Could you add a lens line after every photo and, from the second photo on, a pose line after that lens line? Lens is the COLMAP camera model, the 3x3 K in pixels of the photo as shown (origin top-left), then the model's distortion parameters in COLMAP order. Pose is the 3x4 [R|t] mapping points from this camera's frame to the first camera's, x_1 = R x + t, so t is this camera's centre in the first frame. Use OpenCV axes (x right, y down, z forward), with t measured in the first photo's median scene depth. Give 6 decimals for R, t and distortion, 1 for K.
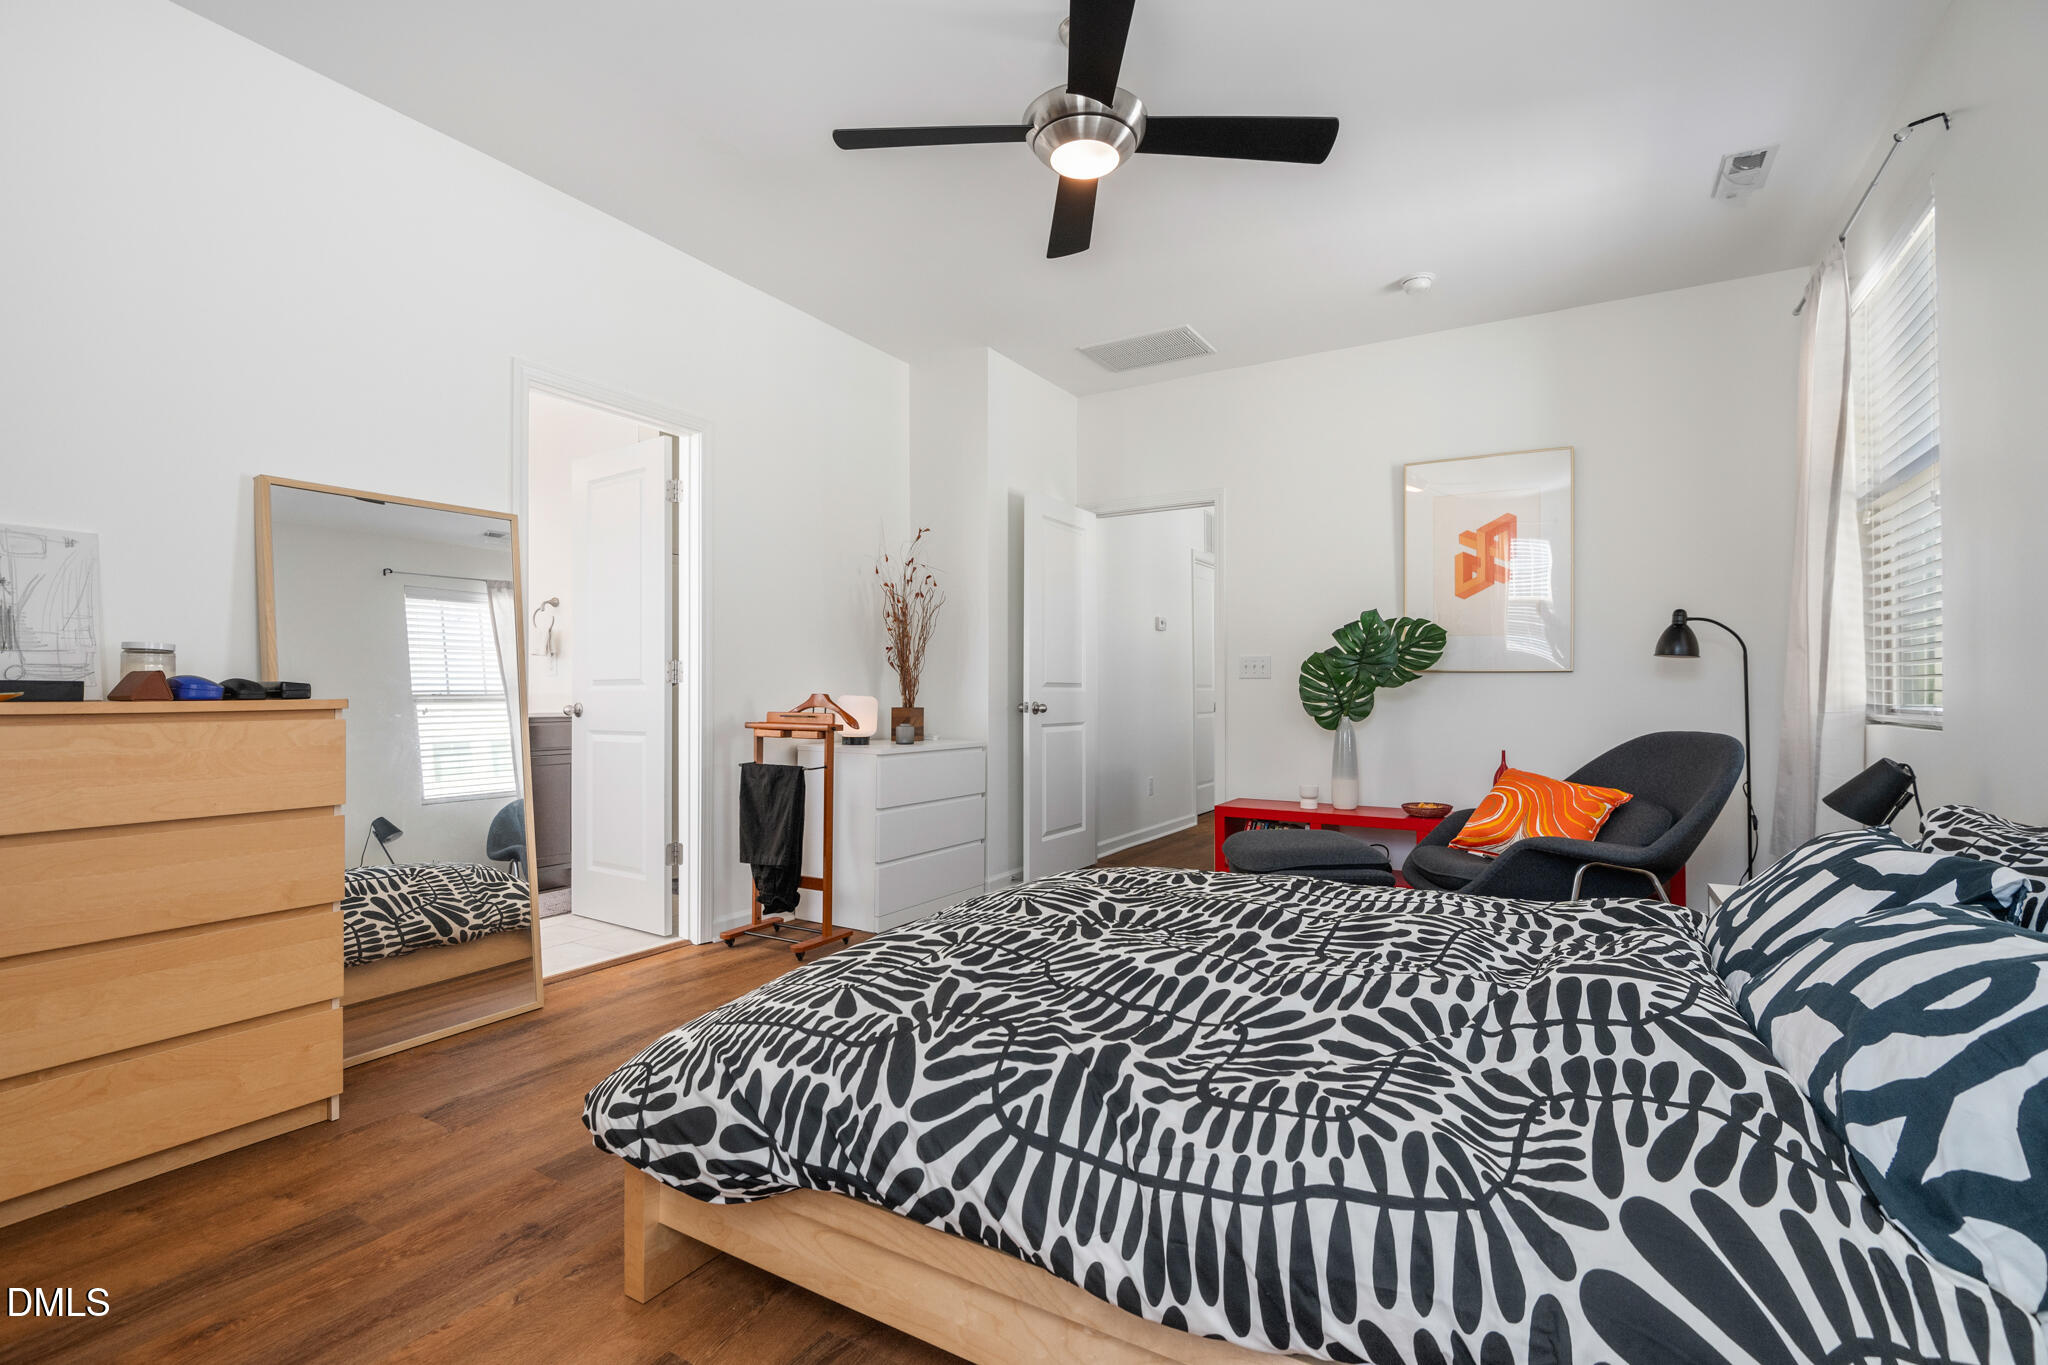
lens RADIAL K [[947.4, 0, 1043.9], [0, 947.4, 670.4], [0, 0, 1]] dist [-0.000675, -0.004107]
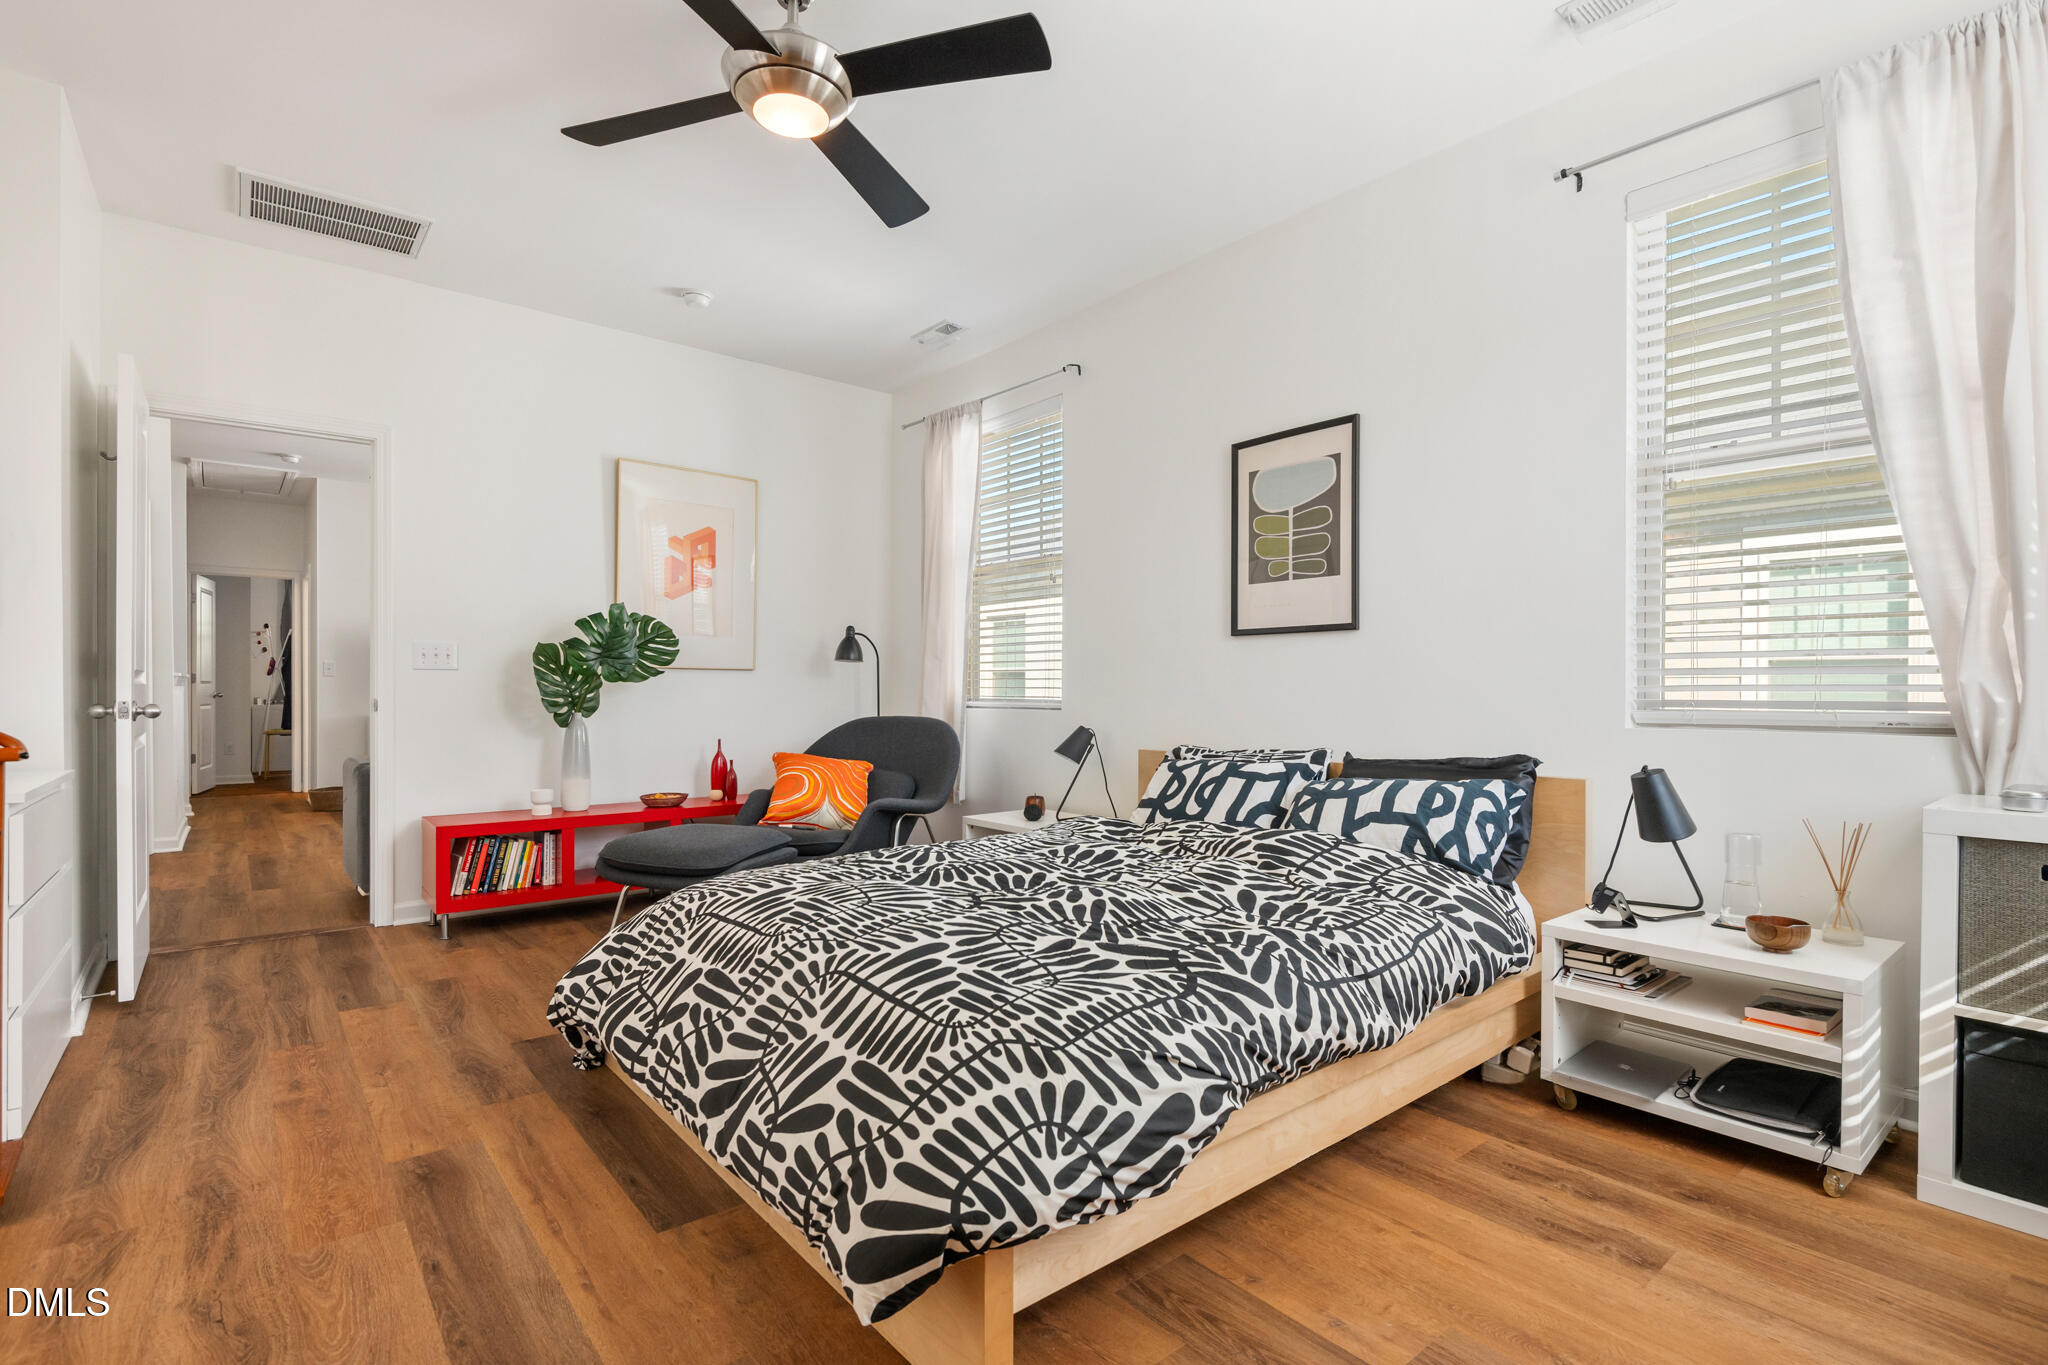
lens RADIAL K [[947.4, 0, 1035.5], [0, 947.4, 694.6], [0, 0, 1]] dist [-0.000675, -0.004107]
pose [[0.335808, -0.005502, 0.941914, -0.598061], [-0.024284, 0.999600, 0.014497, 0.008248], [-0.941617, -0.027742, 0.335540, 0.355218]]
